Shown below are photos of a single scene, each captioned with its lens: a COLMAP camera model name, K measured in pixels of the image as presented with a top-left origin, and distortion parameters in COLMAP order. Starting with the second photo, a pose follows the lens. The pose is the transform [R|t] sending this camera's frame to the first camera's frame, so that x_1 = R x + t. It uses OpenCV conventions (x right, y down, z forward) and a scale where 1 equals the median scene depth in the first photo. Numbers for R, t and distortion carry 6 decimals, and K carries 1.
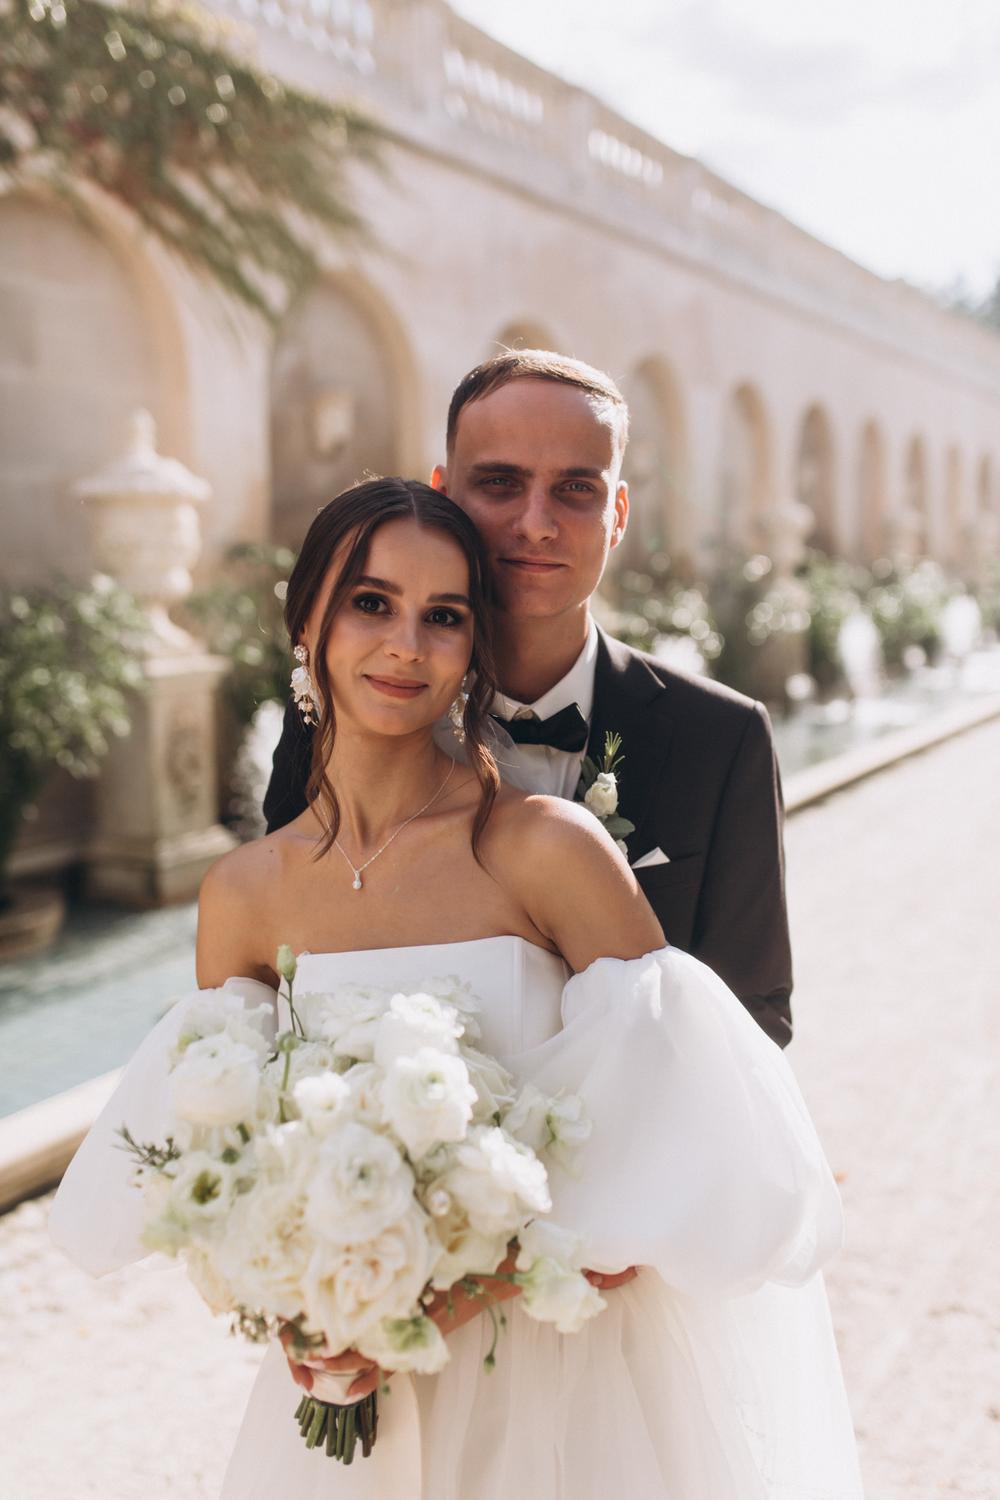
lens RADIAL K [[1419.2, 0, 491.5], [0, 1419.2, 748.5], [0, 0, 1]] dist [0.005327, -0.002906]
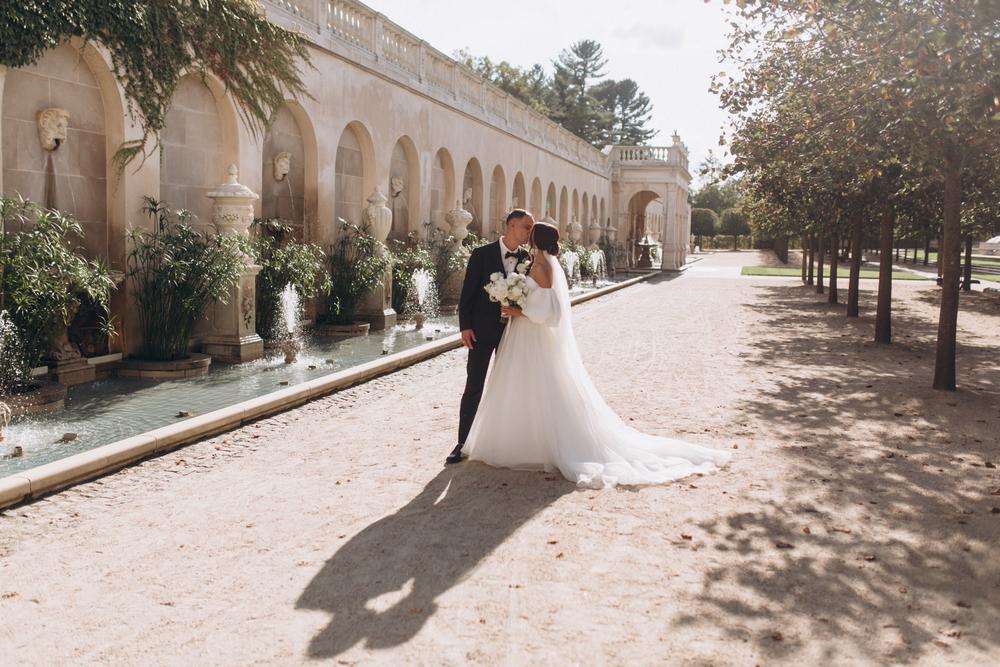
lens RADIAL K [[946.1, 0, 500.0], [0, 946.1, 333.5], [0, 0, 1]] dist [0.005327, -0.002906]
pose [[0.960250, 0.016394, 0.278659, -0.237049], [-0.009143, 0.999585, -0.027302, 0.094188], [-0.278991, 0.023669, 0.960002, -0.667758]]
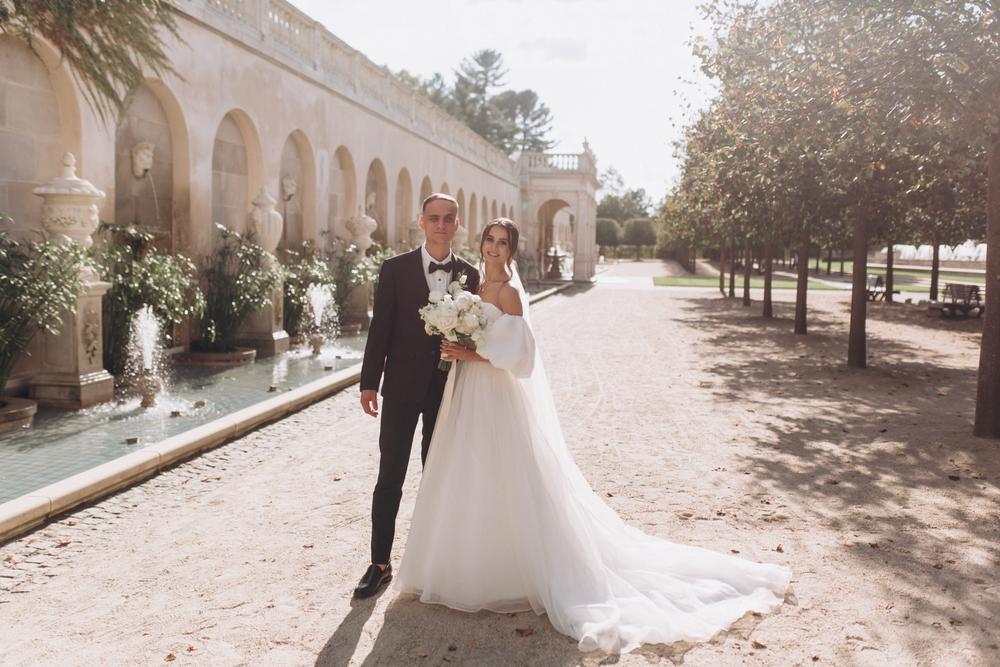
lens RADIAL K [[946.1, 0, 500.0], [0, 946.1, 333.5], [0, 0, 1]] dist [0.005327, -0.002906]
pose [[0.926490, 0.008863, 0.376214, -0.173618], [0.006132, 0.999234, -0.038643, 0.058903], [-0.376268, 0.038109, 0.925727, -0.379562]]
